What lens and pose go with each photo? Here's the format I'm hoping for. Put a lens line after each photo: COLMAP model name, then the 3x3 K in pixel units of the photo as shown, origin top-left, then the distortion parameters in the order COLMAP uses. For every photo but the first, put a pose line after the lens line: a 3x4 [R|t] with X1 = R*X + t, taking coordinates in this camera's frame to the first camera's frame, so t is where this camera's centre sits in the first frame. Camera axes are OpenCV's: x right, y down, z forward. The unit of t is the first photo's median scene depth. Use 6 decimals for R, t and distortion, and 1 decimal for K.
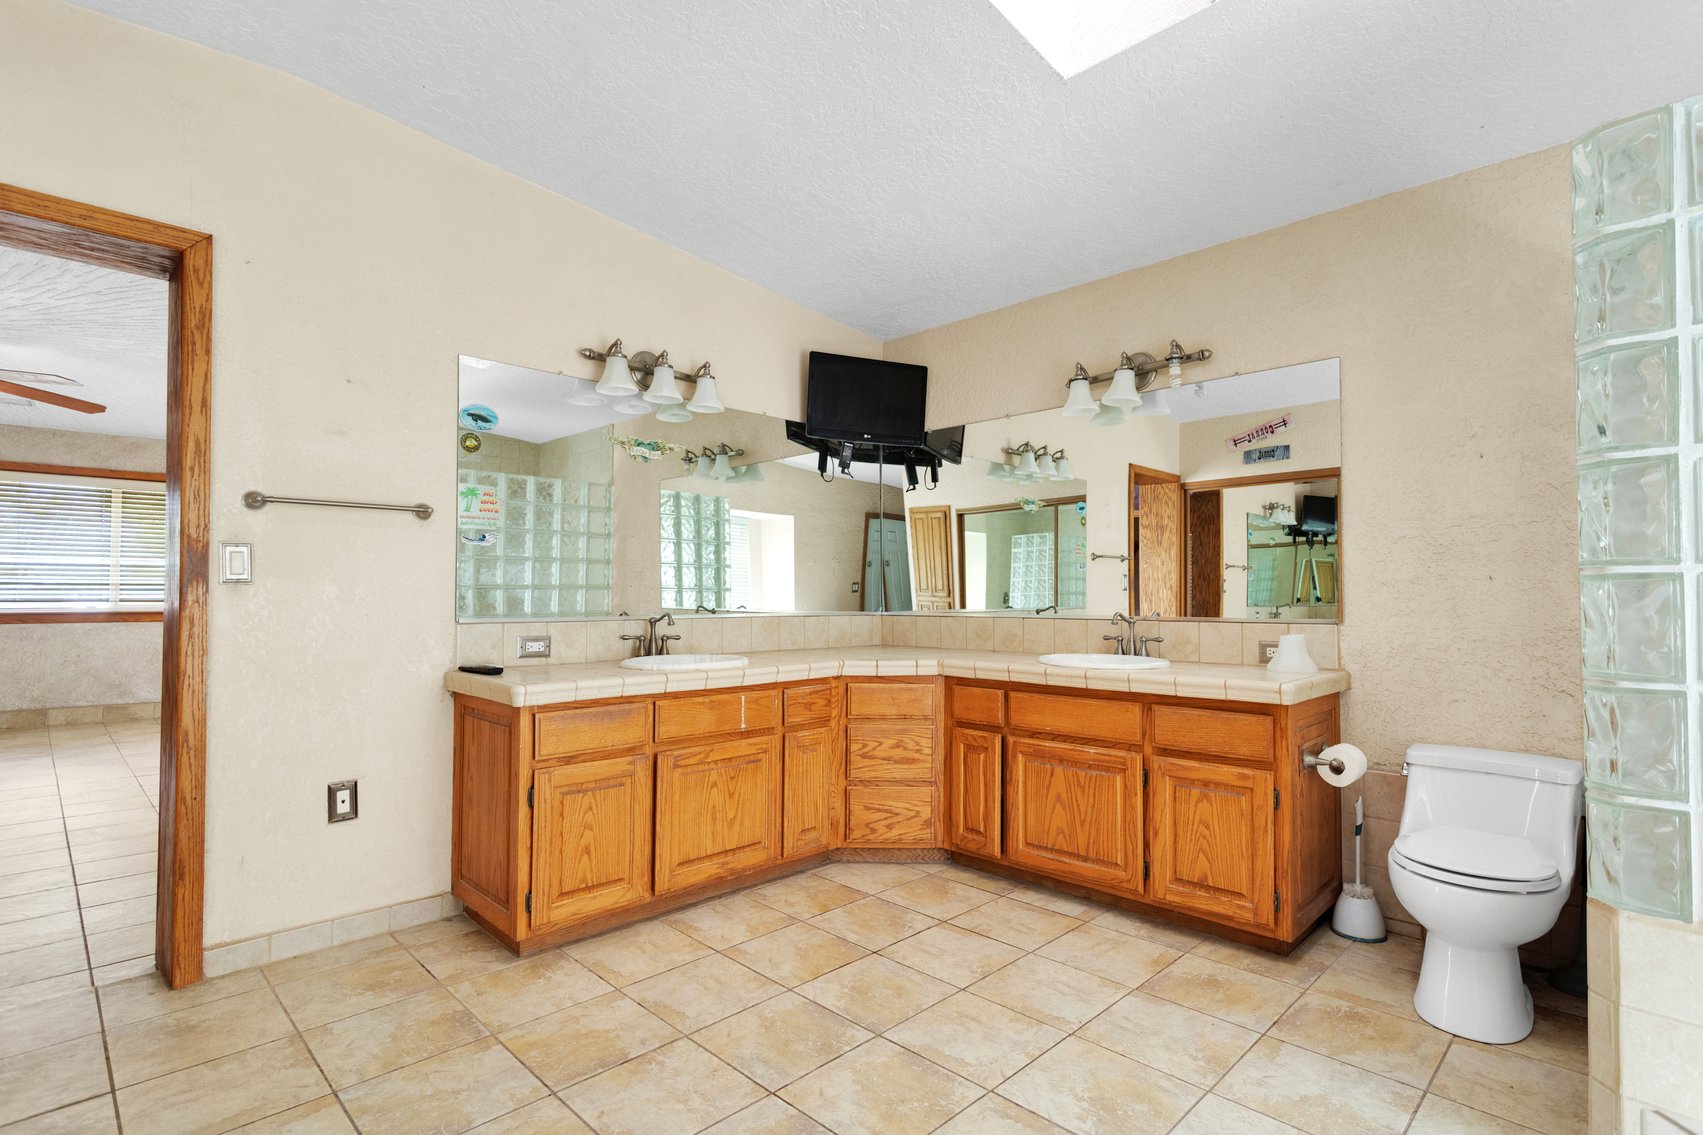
lens RADIAL K [[814.4, 0, 848.6], [0, 814.4, 575.9], [0, 0, 1]] dist [-0.000330, -0.000822]
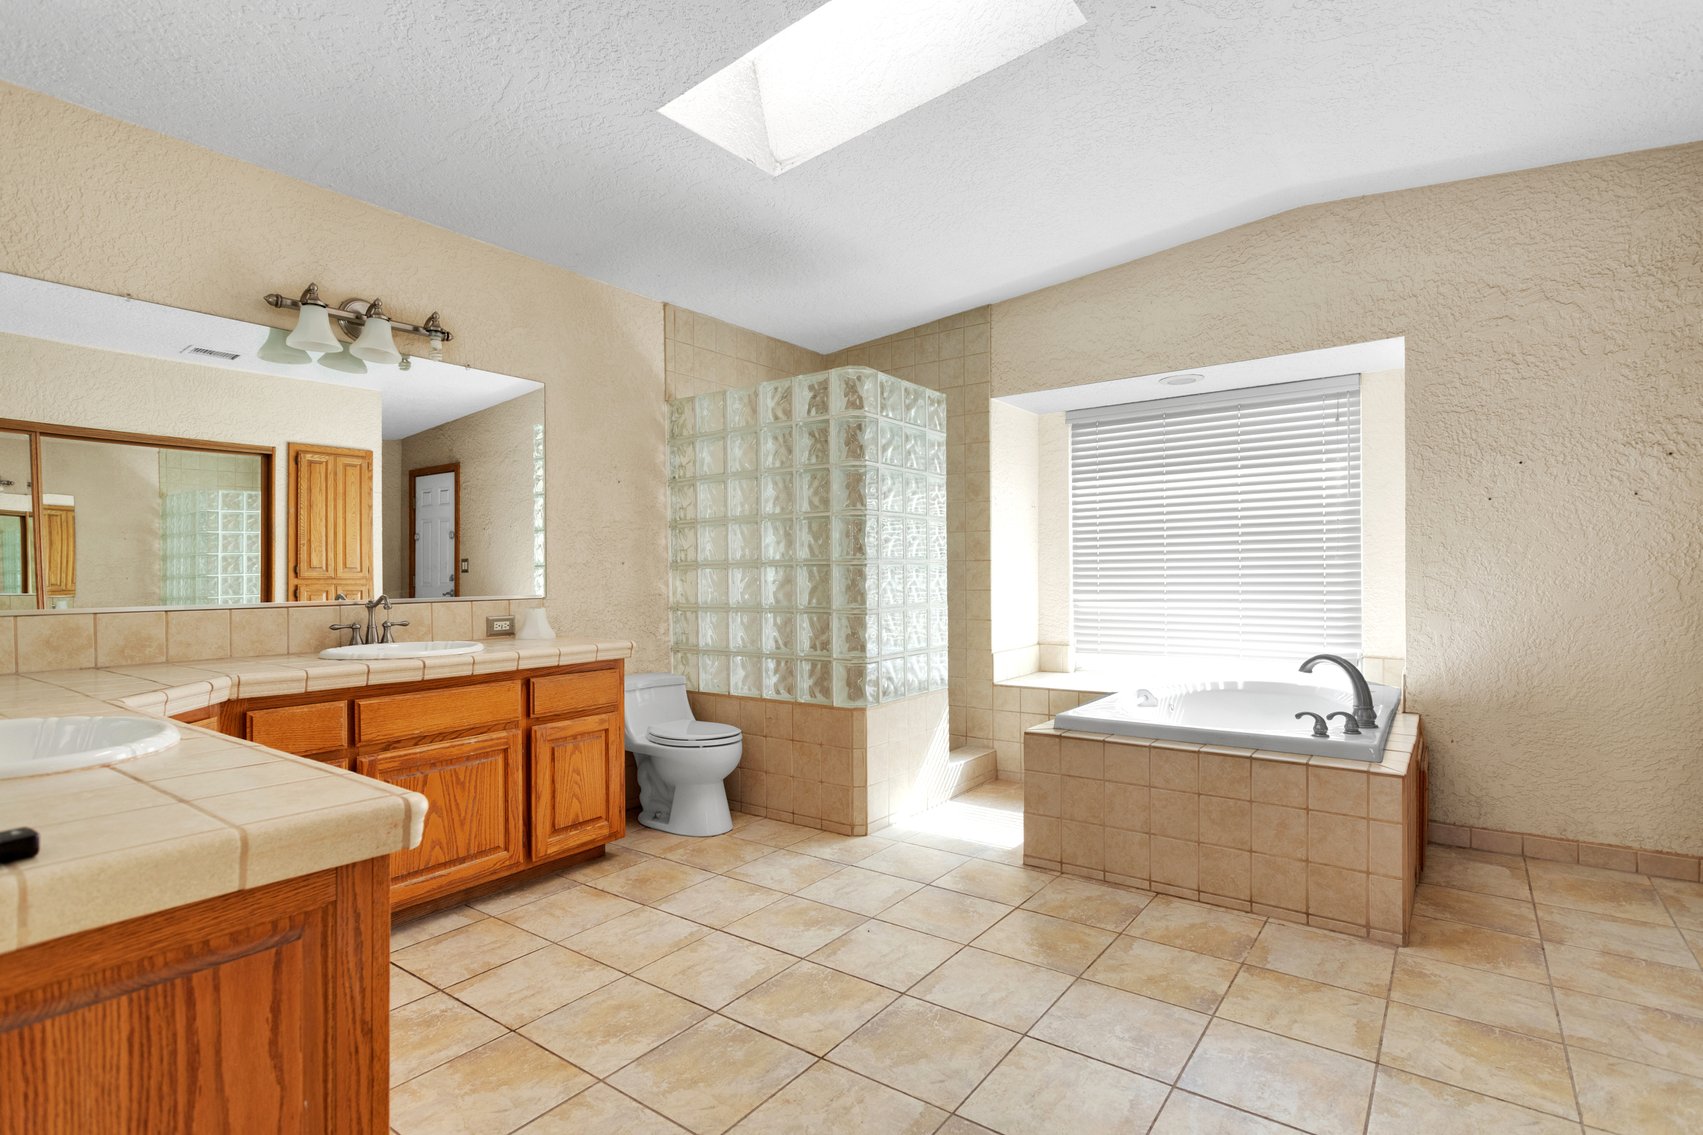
lens RADIAL K [[838.1, 0, 854.0], [0, 838.1, 575.7], [0, 0, 1]] dist [0.000625, -0.000048]
pose [[-0.153137, -0.001190, 0.988204, -0.799637], [-0.017272, 0.999850, -0.001473, 0.020189], [-0.988054, -0.017293, -0.153134, 0.791751]]
